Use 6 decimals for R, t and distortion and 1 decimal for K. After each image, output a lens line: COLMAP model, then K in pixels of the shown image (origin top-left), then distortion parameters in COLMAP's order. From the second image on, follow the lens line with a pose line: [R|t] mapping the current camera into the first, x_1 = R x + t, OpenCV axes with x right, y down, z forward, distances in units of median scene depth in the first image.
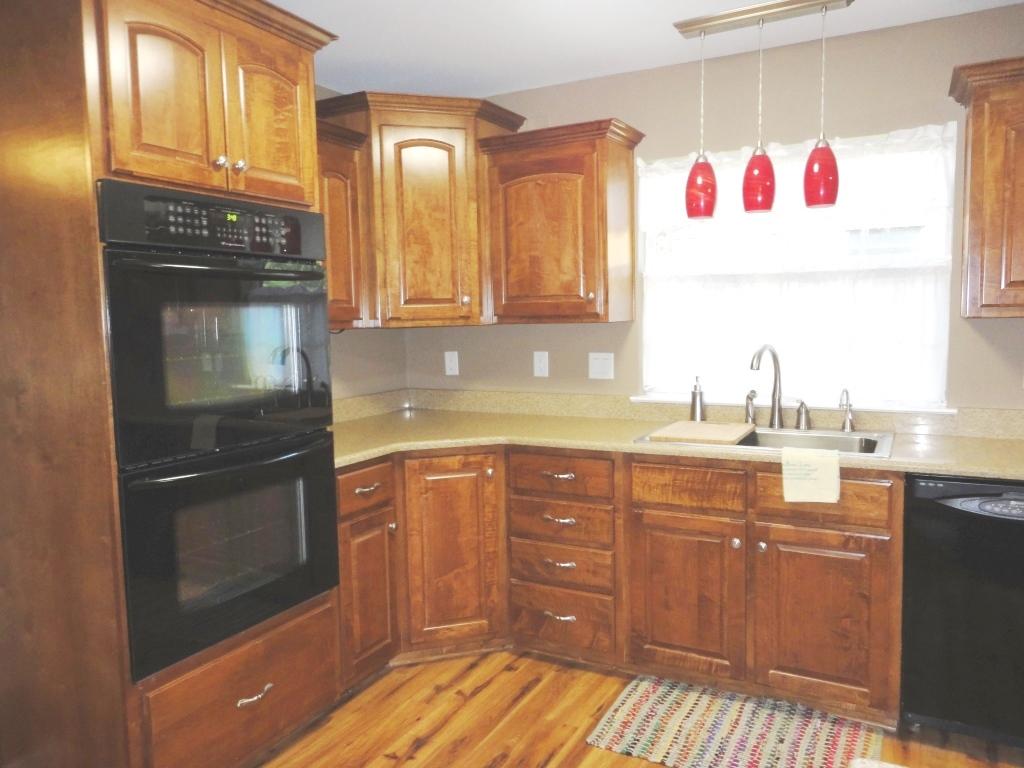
lens RADIAL K [[762.2, 0, 509.4], [0, 762.2, 387.8], [0, 0, 1]] dist [0.013696, 0.002865]
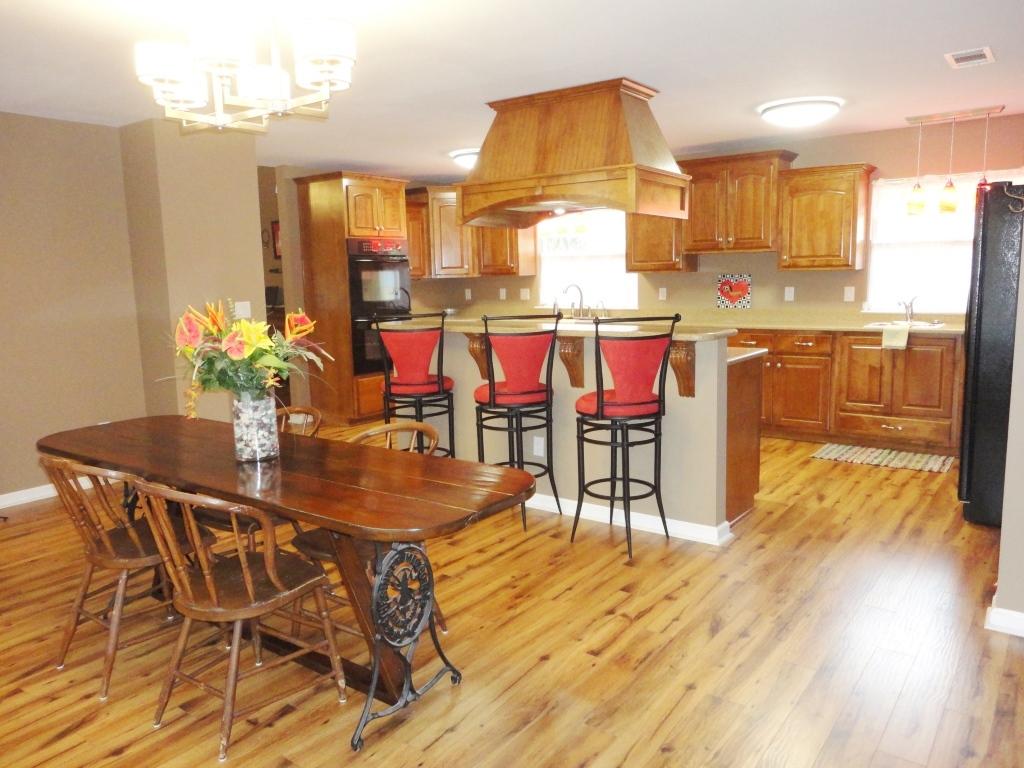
lens RADIAL K [[762.2, 0, 513.4], [0, 762.2, 381.4], [0, 0, 1]] dist [0.013696, 0.002865]
pose [[0.991212, 0.014455, -0.131490, 0.432940], [-0.007392, 0.998511, 0.054047, 0.122924], [0.132075, -0.052600, 0.989843, -1.469234]]
